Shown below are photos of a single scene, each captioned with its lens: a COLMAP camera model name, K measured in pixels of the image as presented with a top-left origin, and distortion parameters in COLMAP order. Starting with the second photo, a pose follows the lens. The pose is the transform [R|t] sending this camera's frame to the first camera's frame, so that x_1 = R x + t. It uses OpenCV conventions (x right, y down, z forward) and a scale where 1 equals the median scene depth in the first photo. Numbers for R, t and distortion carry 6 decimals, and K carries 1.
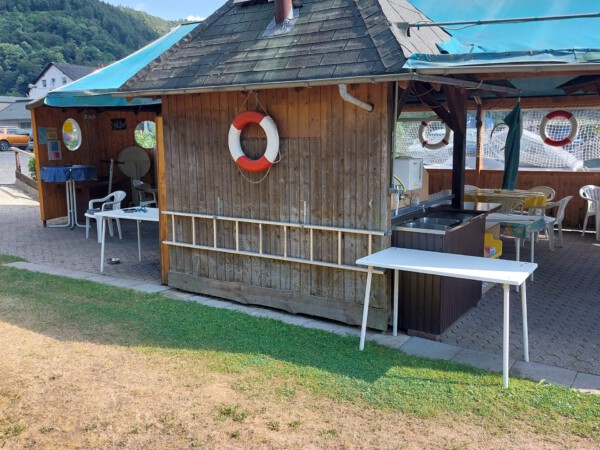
lens RADIAL K [[565.2, 0, 292.1], [0, 565.2, 225.3], [0, 0, 1]] dist [0.087461, -0.170683]
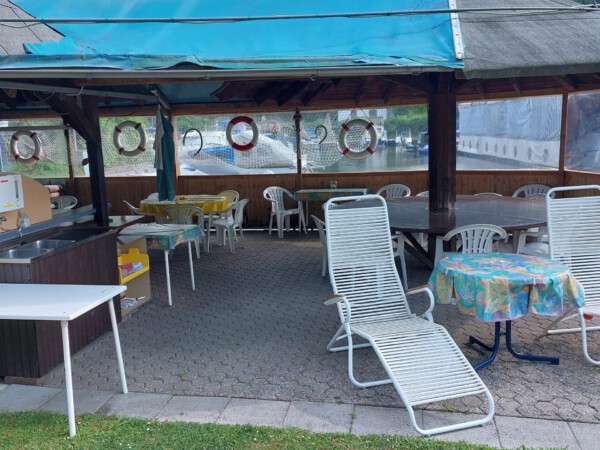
lens RADIAL K [[565.2, 0, 292.1], [0, 565.2, 225.3], [0, 0, 1]] dist [0.087461, -0.170683]
pose [[0.911457, -0.083873, 0.402754, 0.239327], [0.086161, 0.996203, 0.012470, -0.014681], [-0.402271, 0.023336, 0.915223, 0.035814]]
